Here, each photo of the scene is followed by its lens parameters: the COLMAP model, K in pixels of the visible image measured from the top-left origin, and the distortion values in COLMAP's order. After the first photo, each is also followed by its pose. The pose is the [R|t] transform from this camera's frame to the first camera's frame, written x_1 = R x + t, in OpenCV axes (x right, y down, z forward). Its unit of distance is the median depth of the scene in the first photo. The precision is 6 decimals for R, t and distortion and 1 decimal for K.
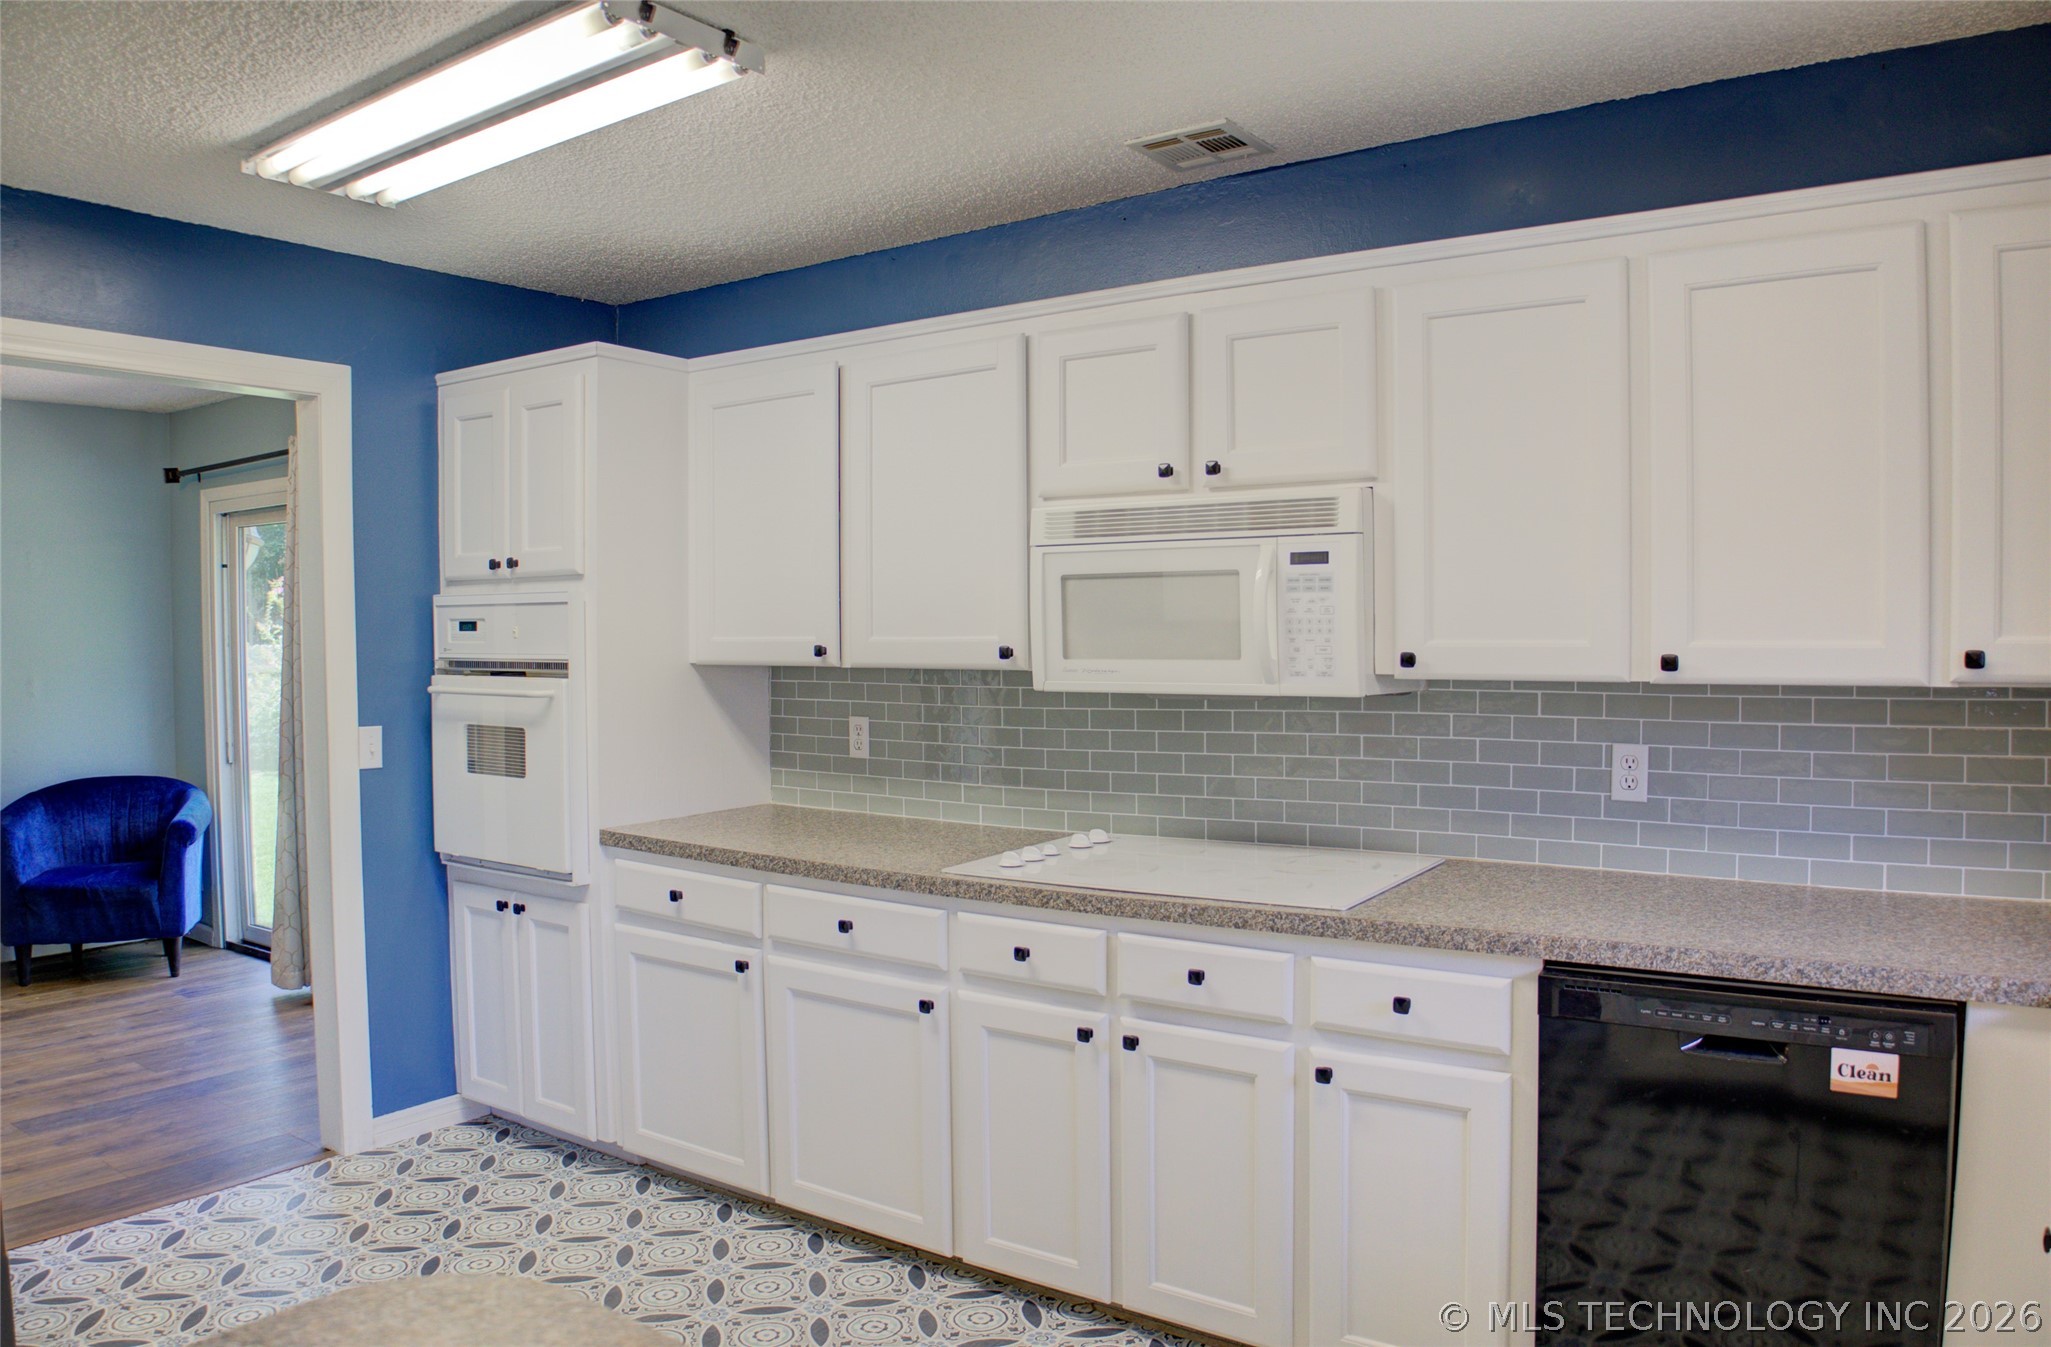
lens RADIAL K [[1401.2, 0, 1070.6], [0, 1401.2, 669.1], [0, 0, 1]] dist [-0.144928, 0.059391]
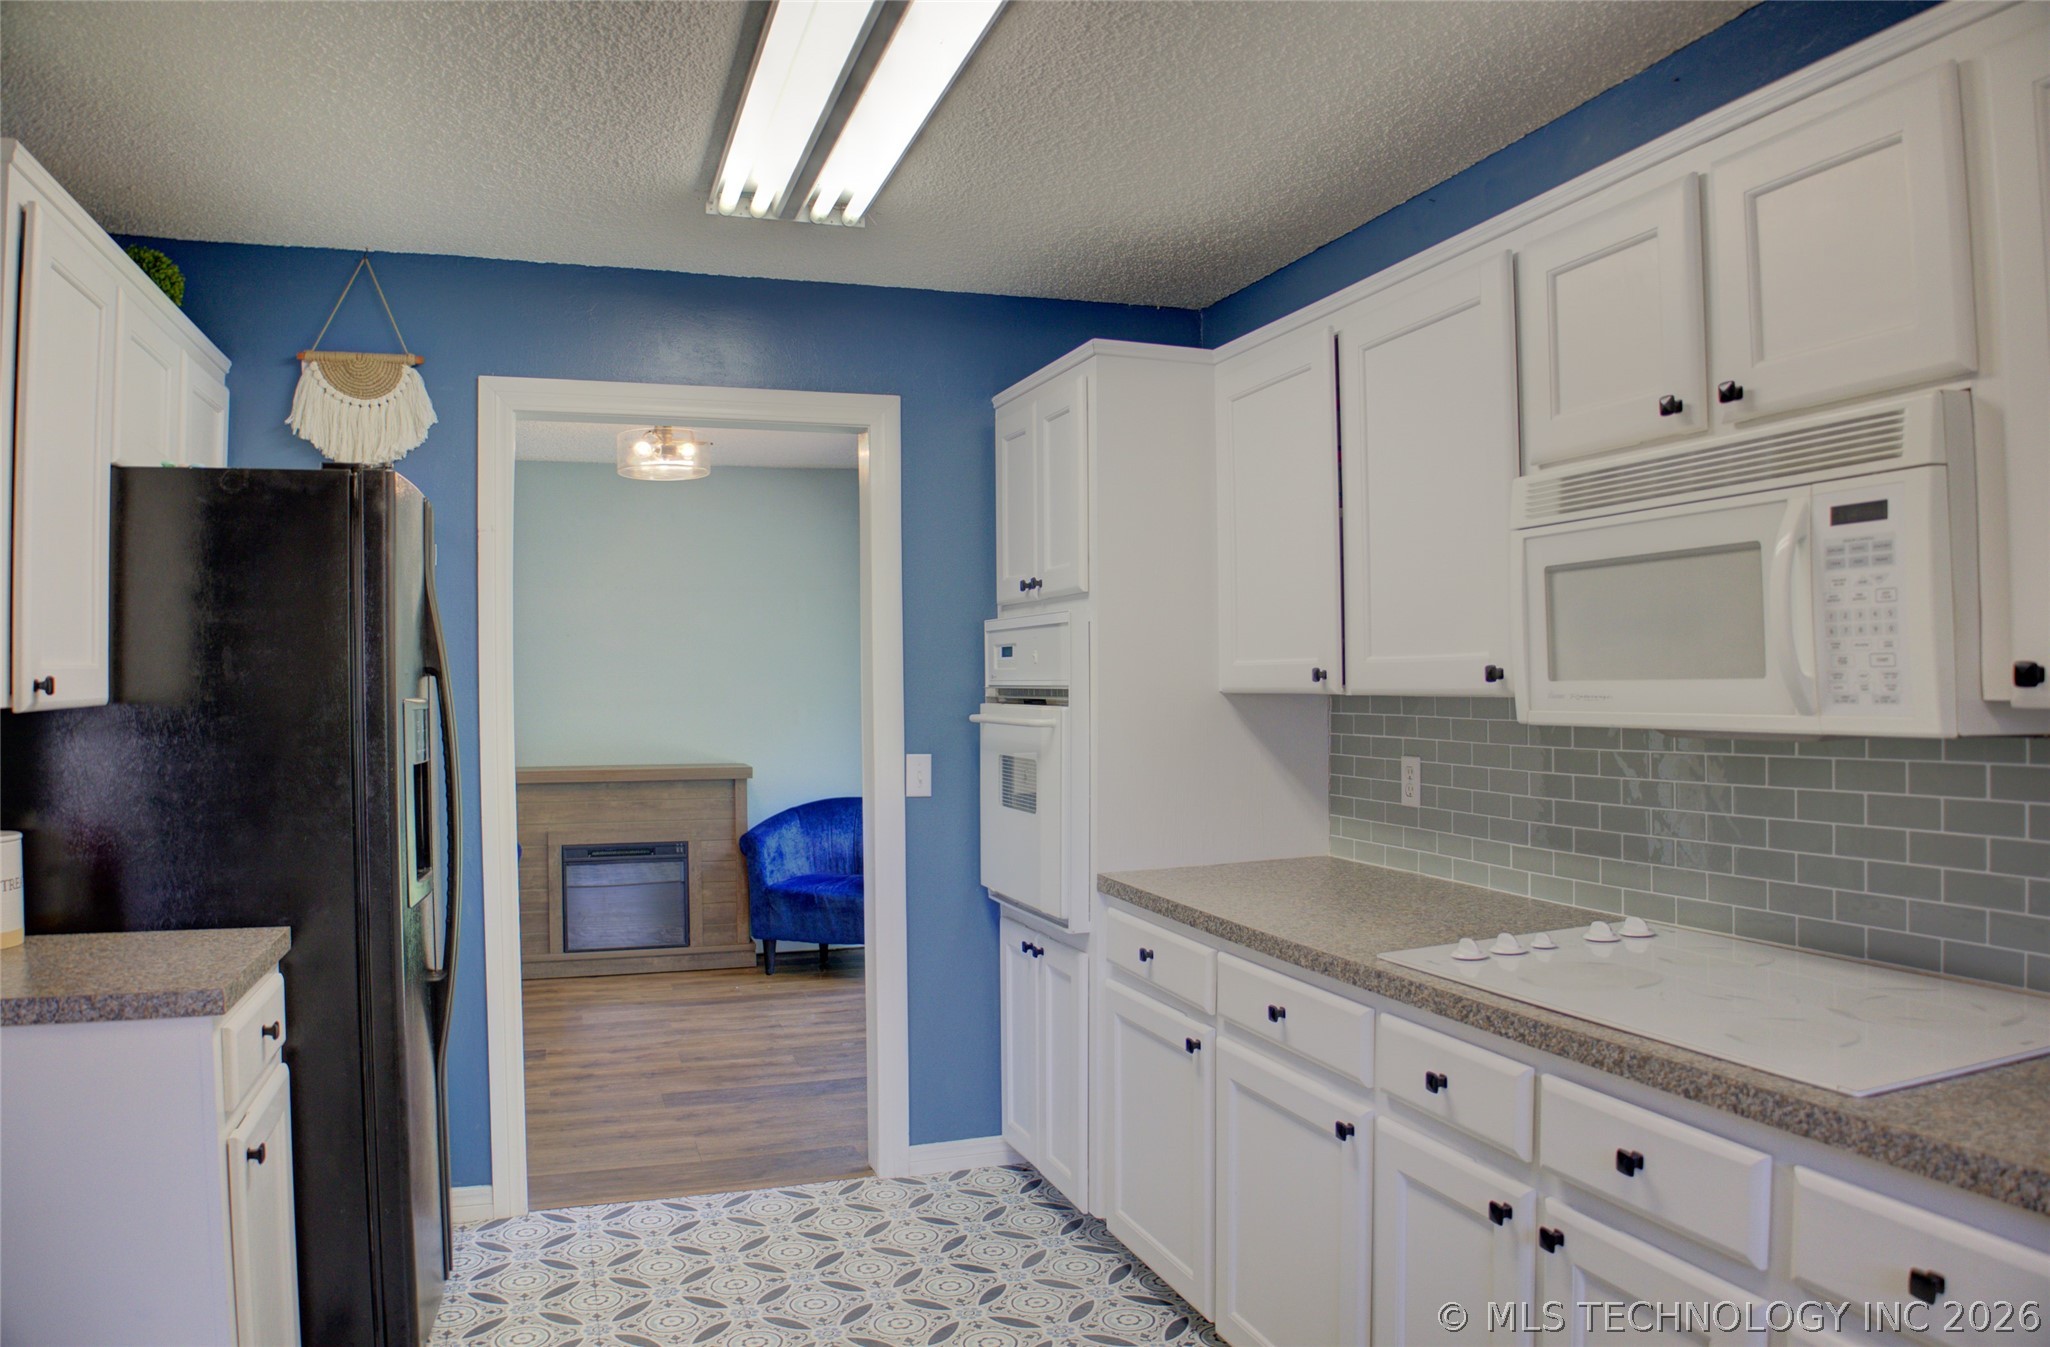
lens RADIAL K [[1400.6, 0, 1037.1], [0, 1400.6, 666.4], [0, 0, 1]] dist [-0.144928, 0.059391]
pose [[0.801866, -0.008851, -0.597438, 0.207814], [-0.011064, 0.999499, -0.029658, 0.009392], [0.597401, 0.030392, 0.801366, 0.272614]]
